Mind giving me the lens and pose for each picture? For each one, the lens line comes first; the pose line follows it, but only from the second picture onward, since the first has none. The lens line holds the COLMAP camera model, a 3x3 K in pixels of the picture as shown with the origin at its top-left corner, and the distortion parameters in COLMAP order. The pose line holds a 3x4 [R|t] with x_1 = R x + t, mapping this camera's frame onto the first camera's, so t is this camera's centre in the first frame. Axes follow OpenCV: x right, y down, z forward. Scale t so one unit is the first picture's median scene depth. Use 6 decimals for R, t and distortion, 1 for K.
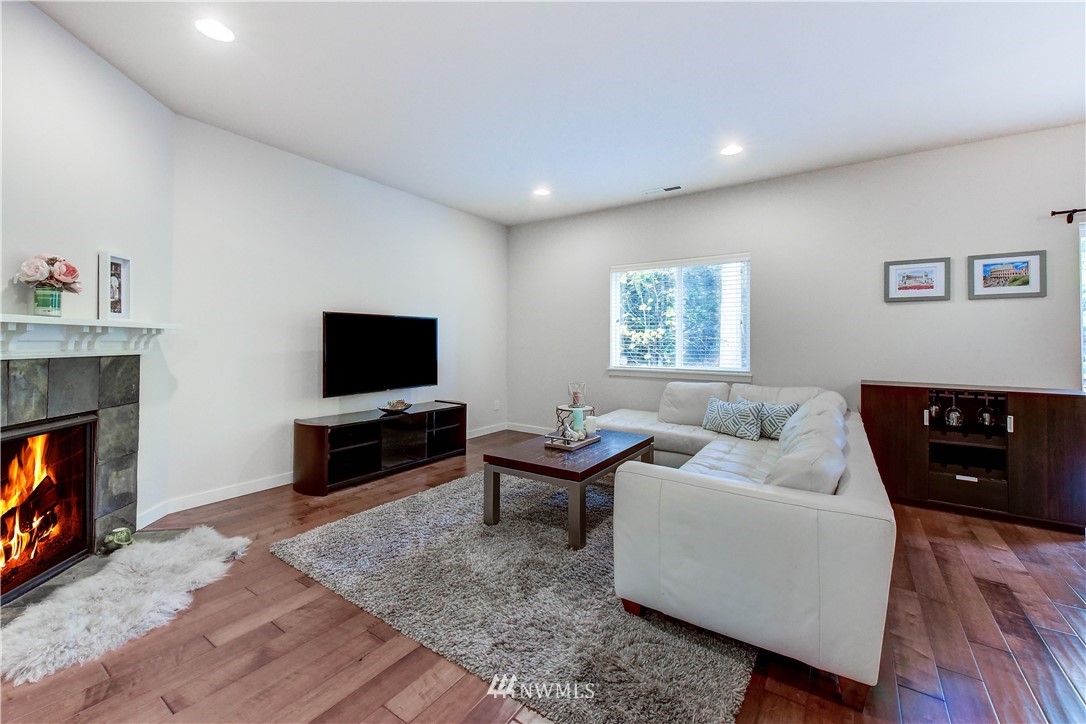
lens RADIAL K [[430.6, 0, 559.0], [0, 430.6, 335.2], [0, 0, 1]] dist [0.001694, 0.000533]
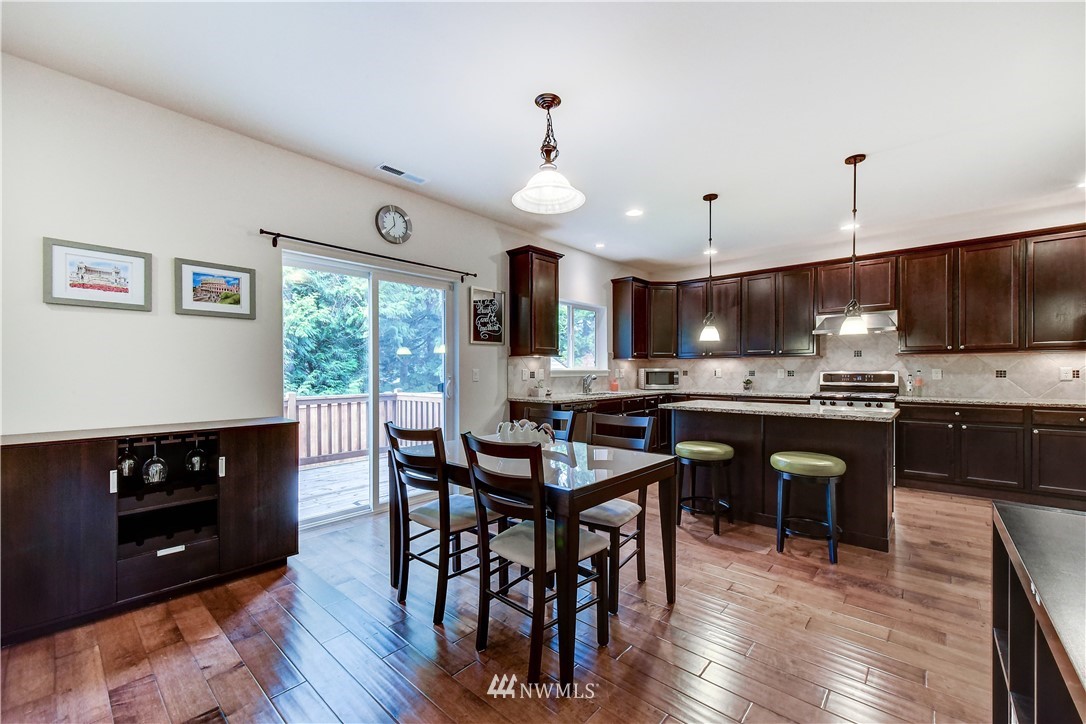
lens RADIAL K [[436.2, 0, 553.6], [0, 436.2, 372.8], [0, 0, 1]] dist [0.002550, -0.001025]
pose [[0.107809, -0.010535, 0.994116, 0.251046], [-0.012691, 0.999848, 0.011972, 0.005764], [-0.994091, -0.013907, 0.107659, 0.248193]]
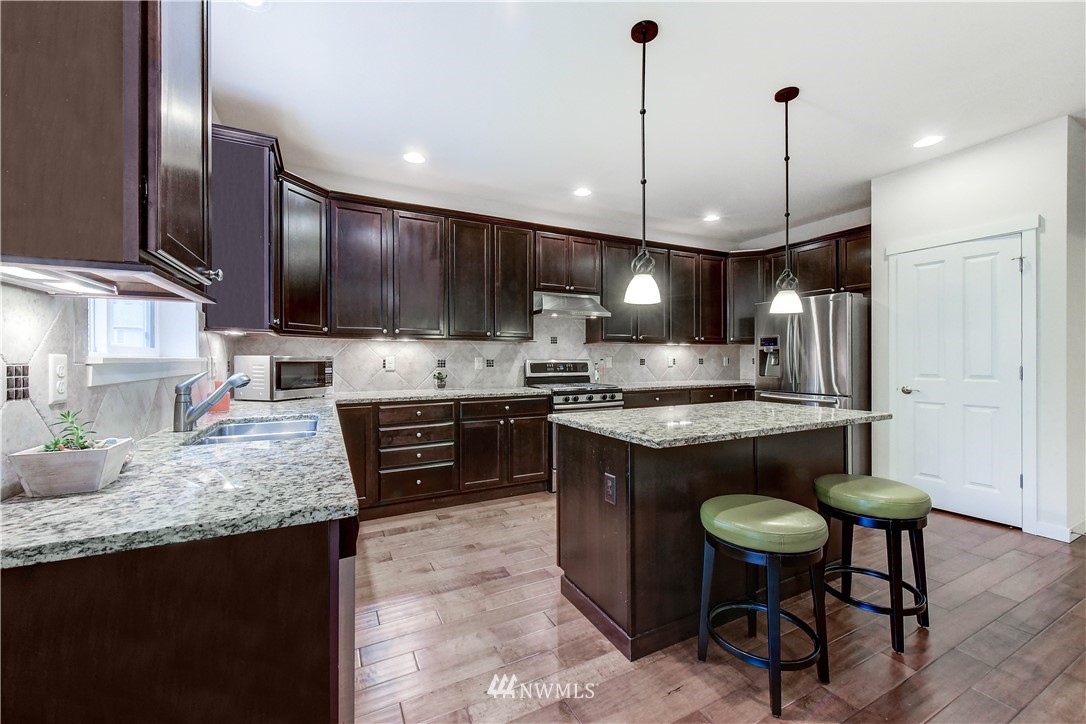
lens RADIAL K [[430.6, 0, 546.7], [0, 430.6, 359.4], [0, 0, 1]] dist [0.001694, 0.000533]
pose [[-0.886058, 0.000244, 0.463573, 1.346236], [-0.006167, 0.999905, -0.012314, 0.020870], [-0.463532, -0.013770, -0.885973, 0.574326]]
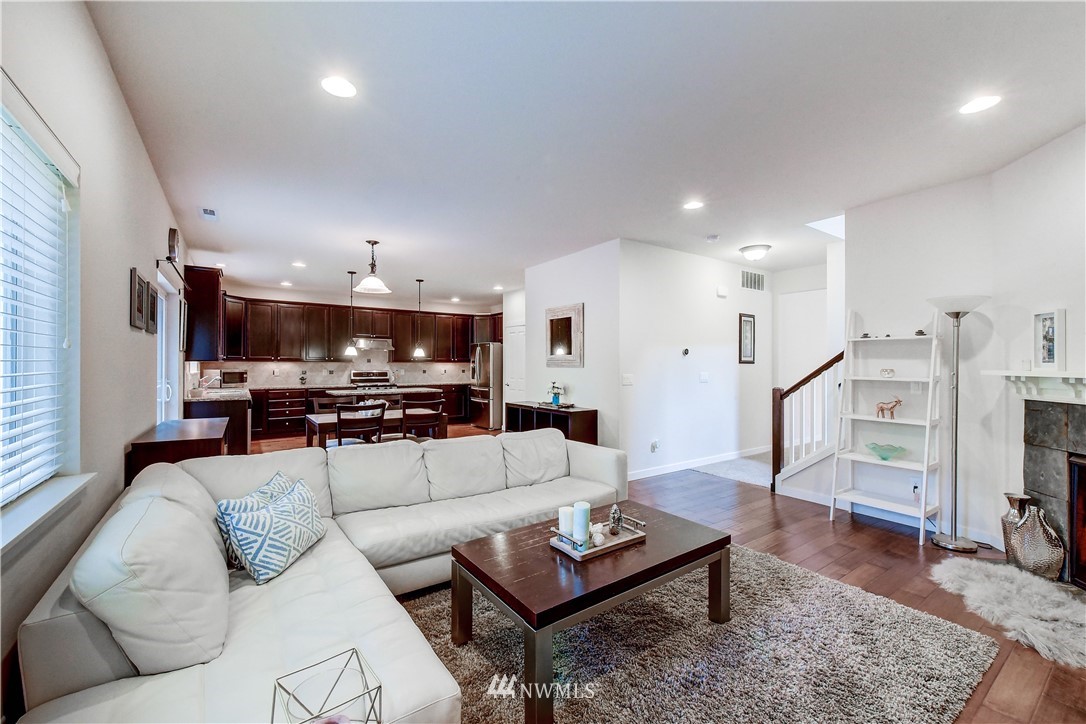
lens RADIAL K [[430.6, 0, 542.1], [0, 430.6, 361.5], [0, 0, 1]] dist [0.001694, 0.000533]
pose [[-0.934427, -0.005300, 0.356115, -0.090407], [-0.012516, 0.999760, -0.017961, -0.018334], [-0.355934, -0.021241, -0.934270, 1.544848]]
